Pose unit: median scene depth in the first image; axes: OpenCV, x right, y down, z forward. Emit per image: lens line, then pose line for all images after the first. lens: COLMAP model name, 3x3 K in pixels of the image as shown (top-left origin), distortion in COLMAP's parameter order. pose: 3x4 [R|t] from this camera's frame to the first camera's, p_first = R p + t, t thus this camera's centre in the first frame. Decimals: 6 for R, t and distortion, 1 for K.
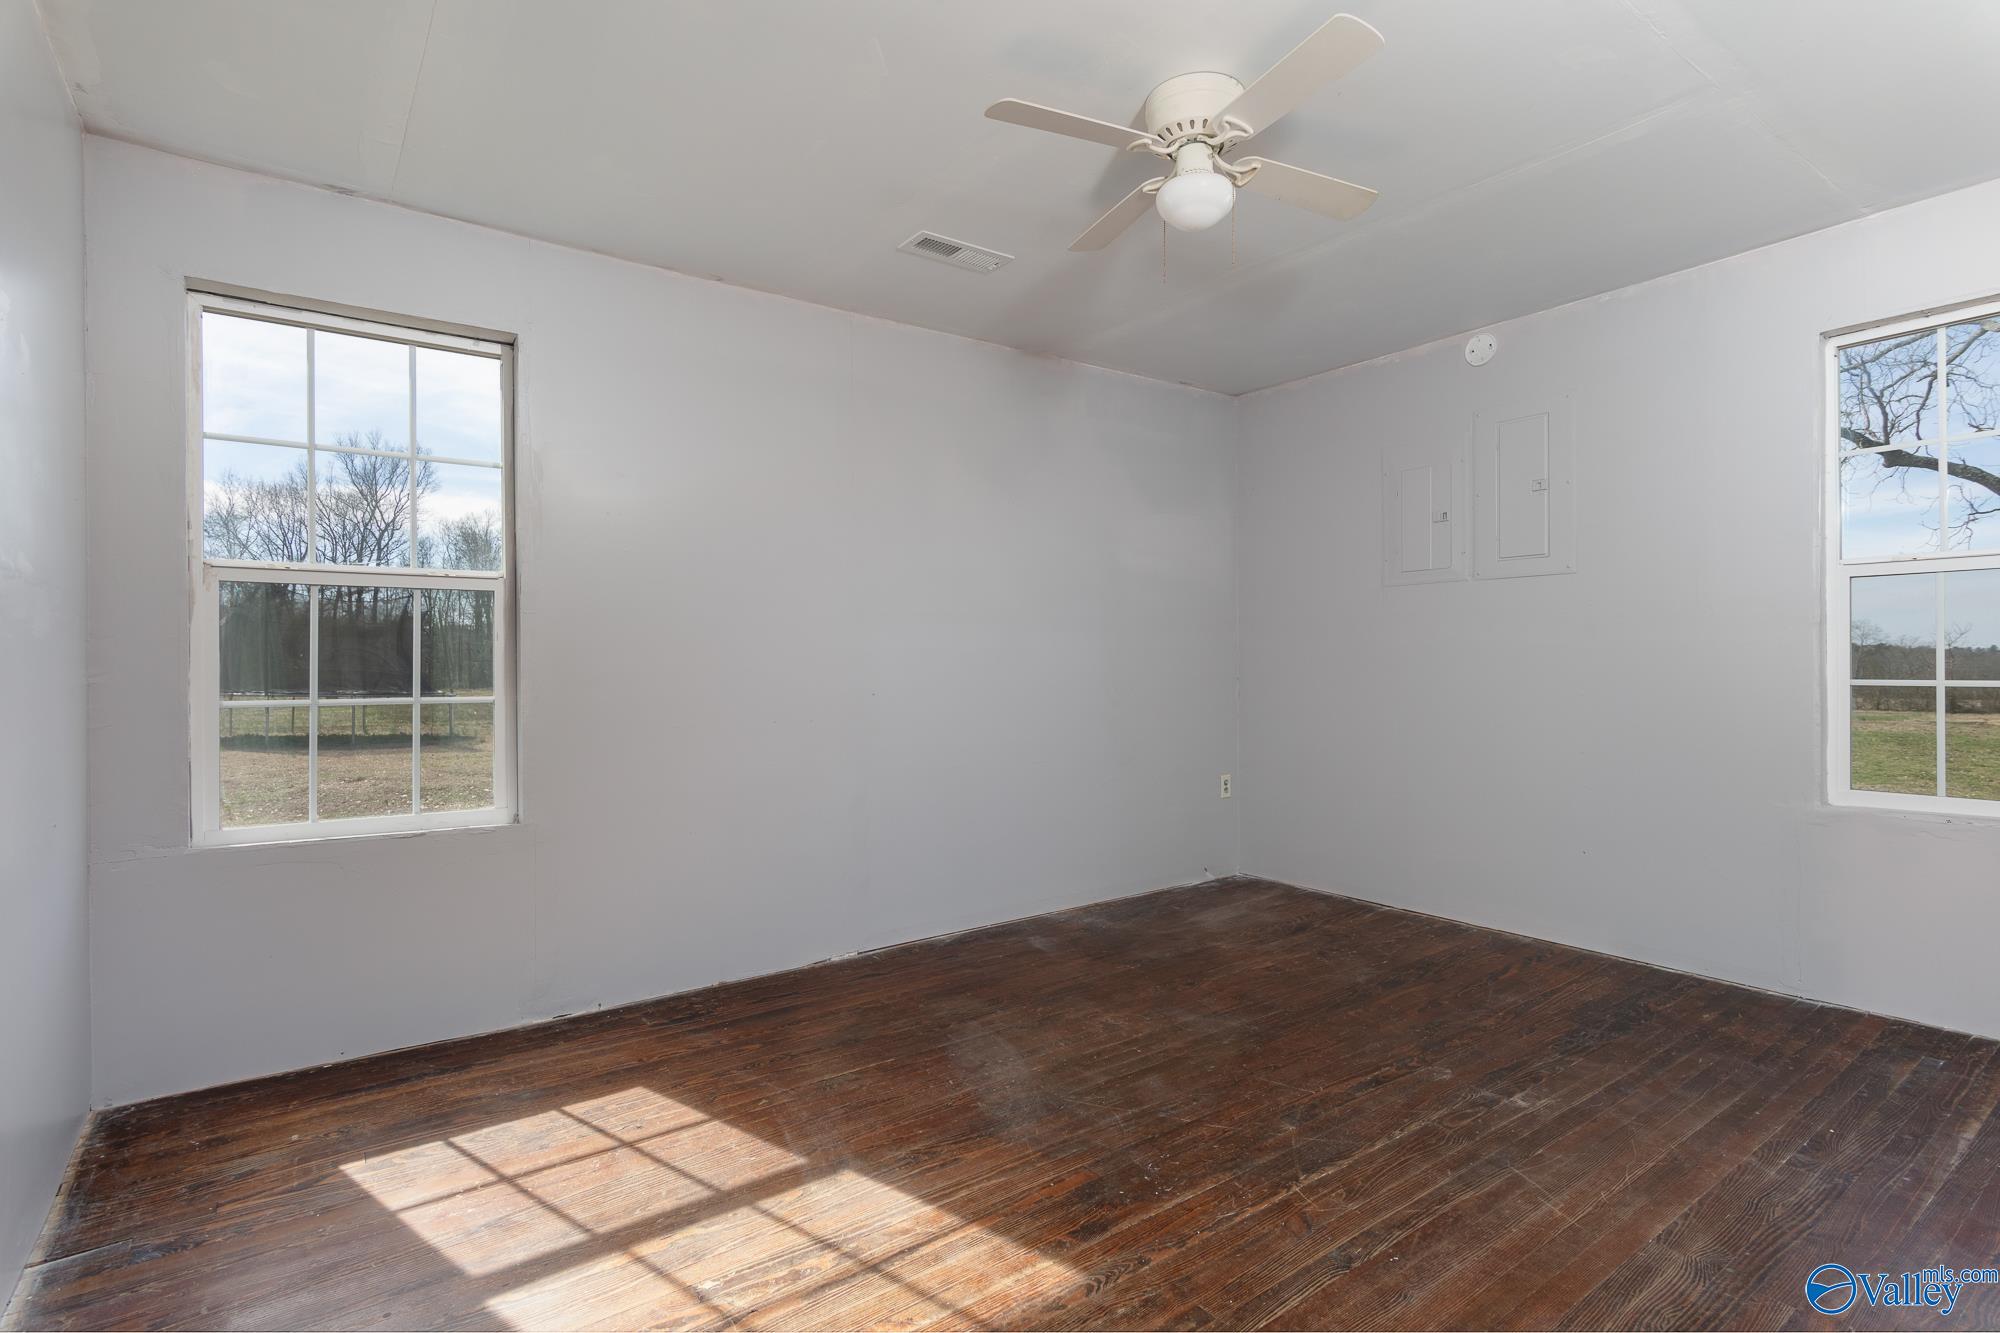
lens RADIAL K [[969.5, 0, 1003.2], [0, 969.5, 658.8], [0, 0, 1]] dist [-0.001729, 0.001295]
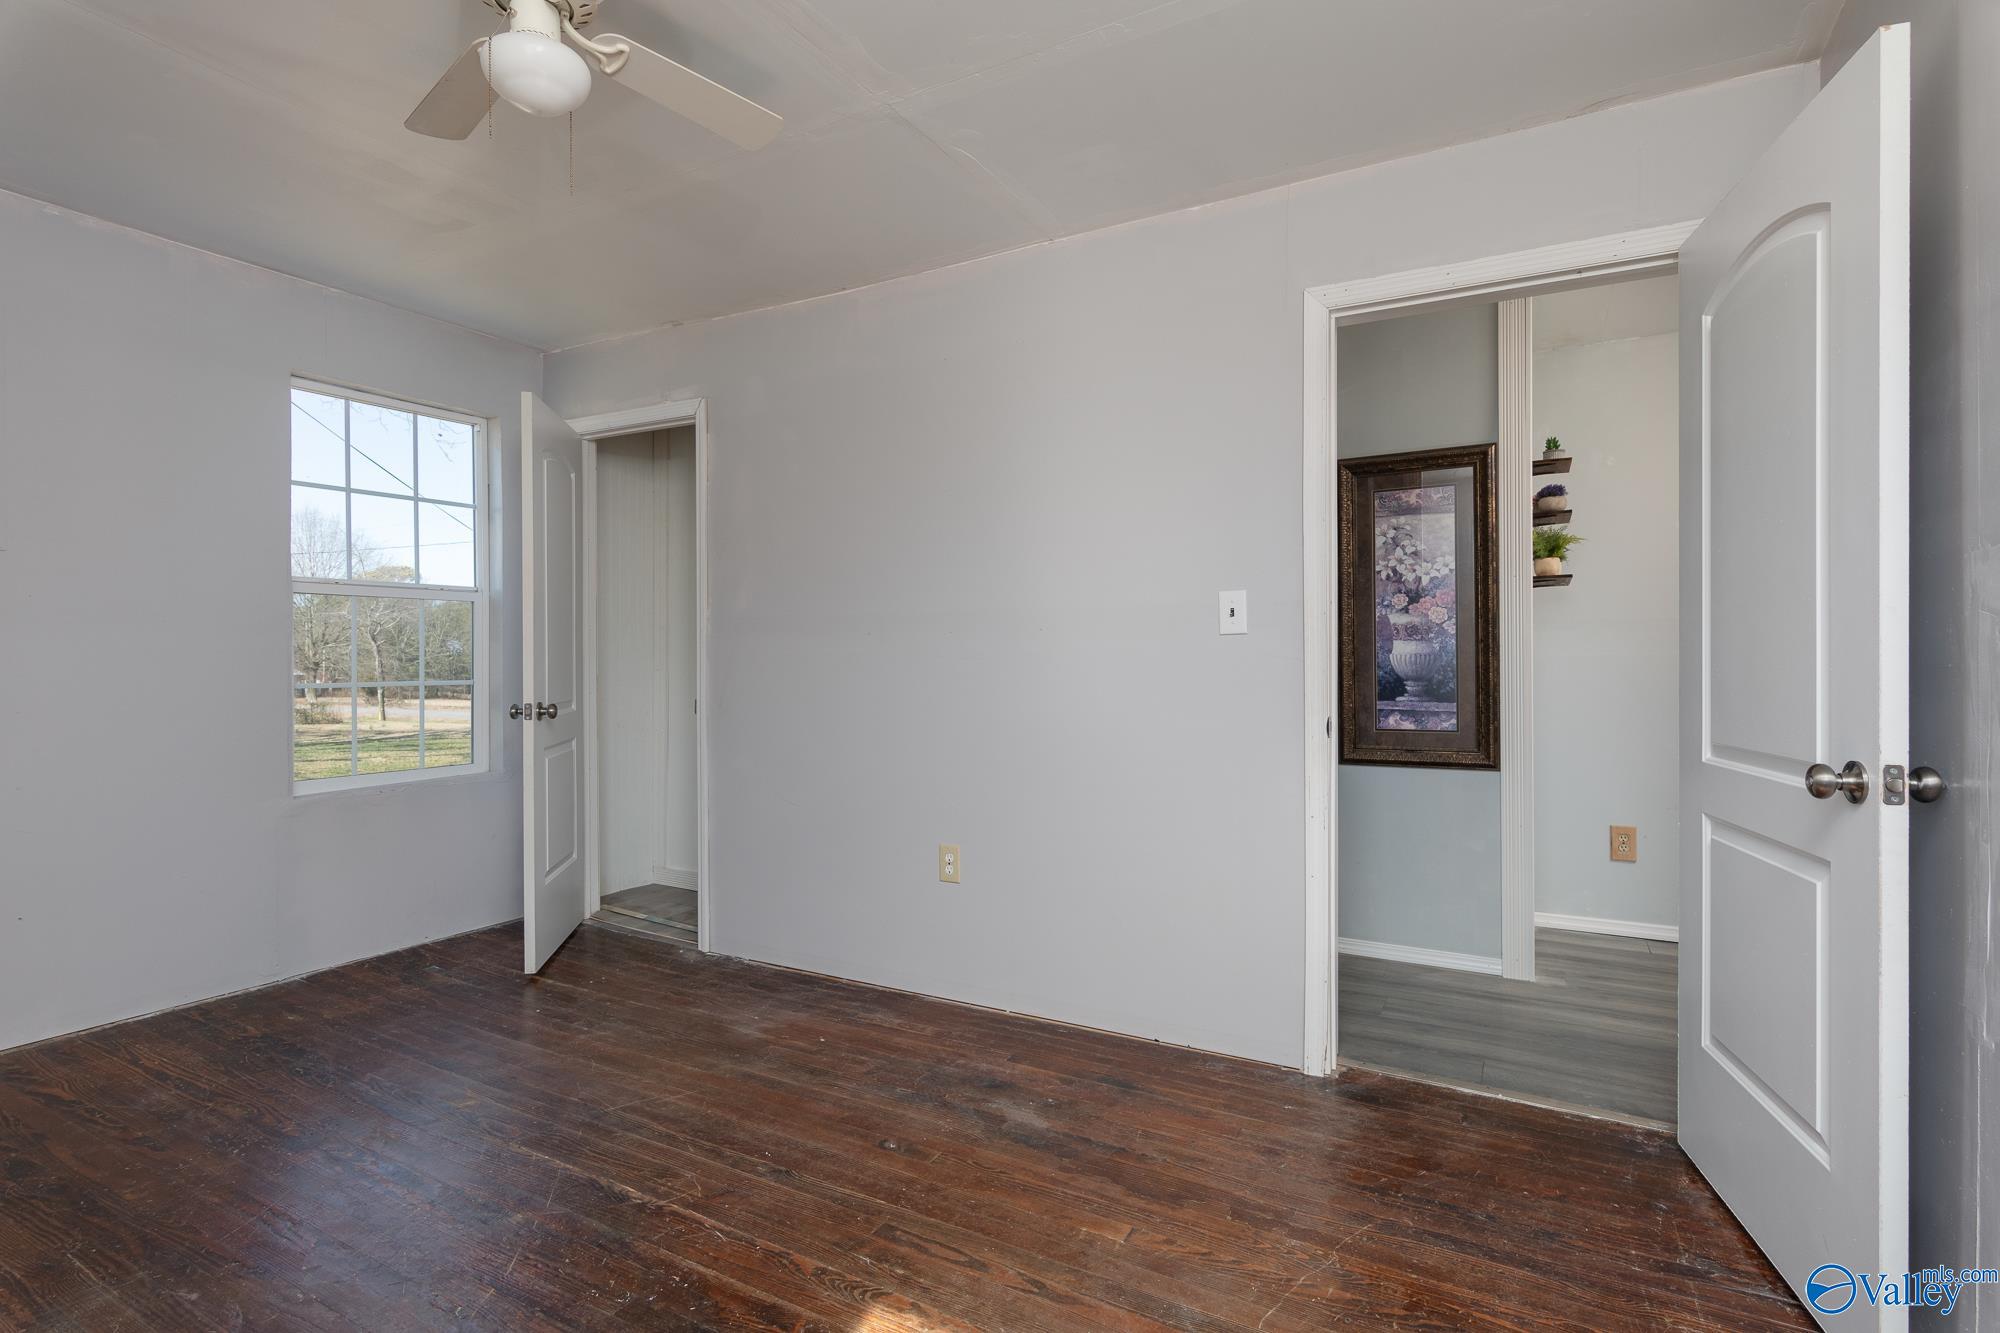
lens RADIAL K [[969.5, 0, 994.7], [0, 969.5, 667.5], [0, 0, 1]] dist [-0.001729, 0.001295]
pose [[-0.409820, -0.000755, 0.912166, -0.540369], [0.002631, 0.999995, 0.002010, 0.003547], [-0.912163, 0.003224, -0.409816, 0.809963]]
